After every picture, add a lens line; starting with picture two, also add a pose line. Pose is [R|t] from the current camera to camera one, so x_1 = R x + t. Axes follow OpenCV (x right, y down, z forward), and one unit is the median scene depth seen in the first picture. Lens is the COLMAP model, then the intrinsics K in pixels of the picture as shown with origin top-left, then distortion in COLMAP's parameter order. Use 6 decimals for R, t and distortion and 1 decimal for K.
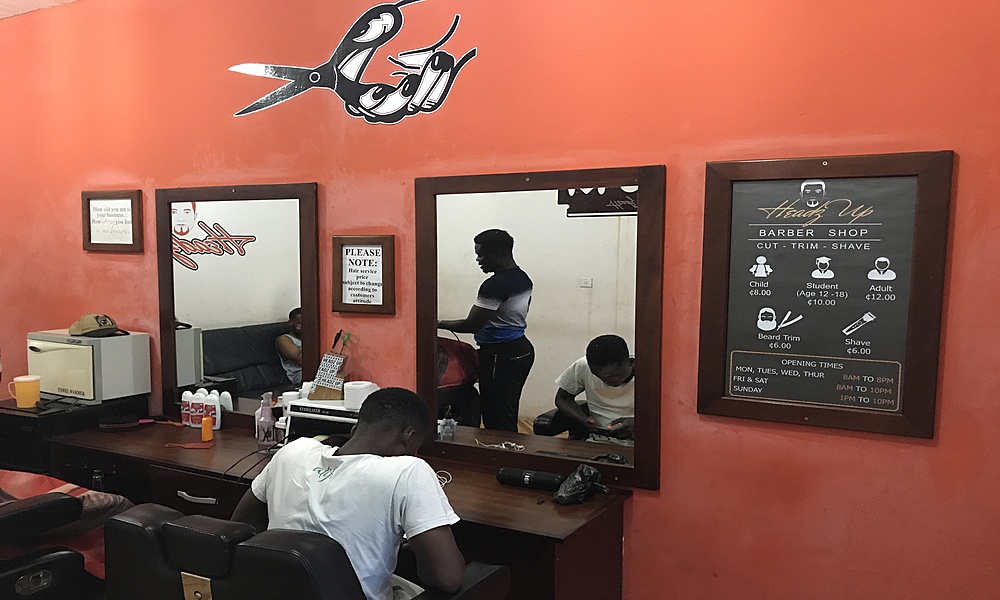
lens RADIAL K [[809.6, 0, 491.4], [0, 809.6, 324.7], [0, 0, 1]] dist [0.112668, -0.184251]
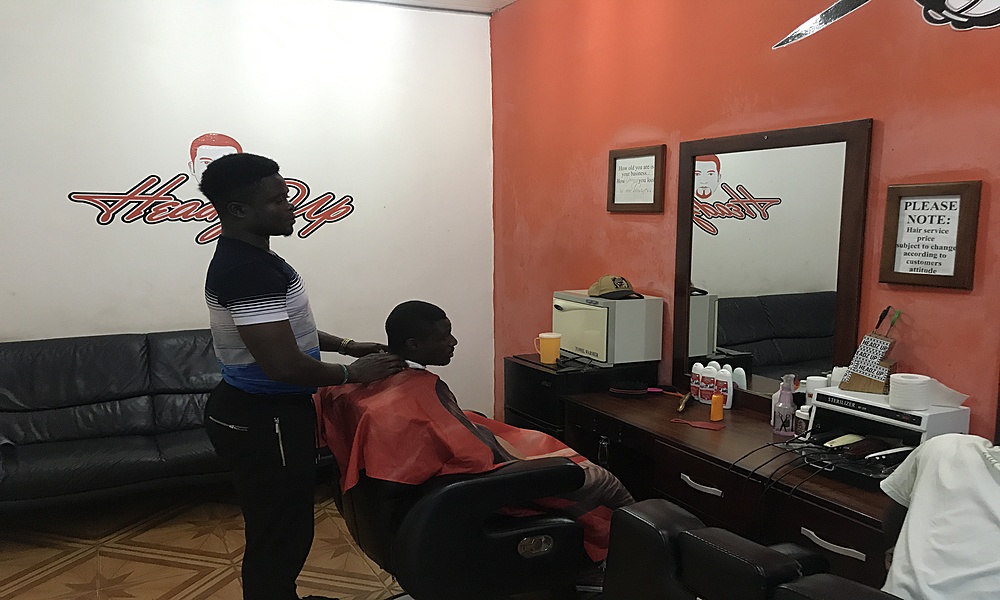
lens RADIAL K [[809.6, 0, 491.4], [0, 809.6, 324.7], [0, 0, 1]] dist [0.112668, -0.184251]
pose [[0.818930, 0.070933, -0.569493, -0.044960], [-0.049860, 0.997374, 0.052529, 0.001939], [0.571724, -0.014623, 0.820316, 0.122532]]
